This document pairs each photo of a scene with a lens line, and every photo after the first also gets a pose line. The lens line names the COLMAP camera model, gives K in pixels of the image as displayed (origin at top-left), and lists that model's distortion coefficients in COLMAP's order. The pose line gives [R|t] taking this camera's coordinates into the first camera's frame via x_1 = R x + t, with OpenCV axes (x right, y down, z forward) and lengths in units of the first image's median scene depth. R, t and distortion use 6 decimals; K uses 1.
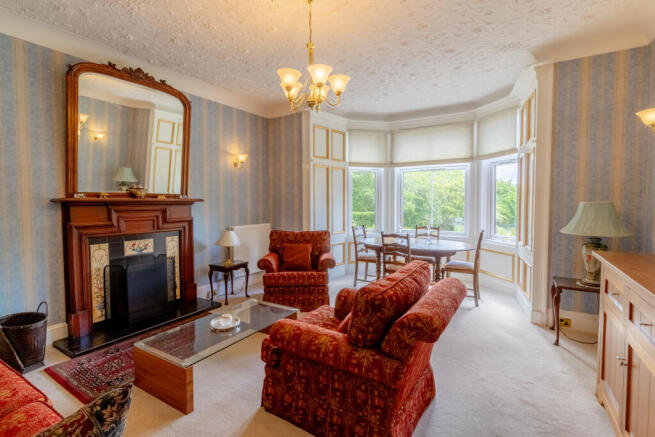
lens RADIAL K [[308.3, 0, 326.7], [0, 308.3, 212.7], [0, 0, 1]] dist [0.001803, -0.000202]
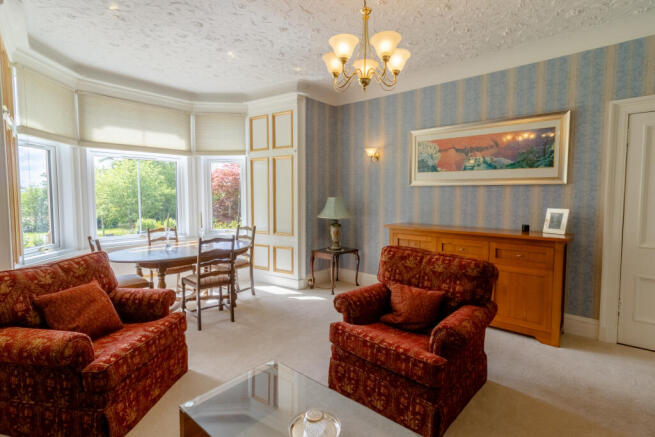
lens RADIAL K [[308.3, 0, 326.7], [0, 308.3, 212.7], [0, 0, 1]] dist [0.001803, -0.000202]
pose [[0.186720, -0.053501, 0.980955, -0.510595], [0.039229, 0.998126, 0.046970, -0.023789], [-0.981630, 0.029712, 0.188469, 0.541004]]
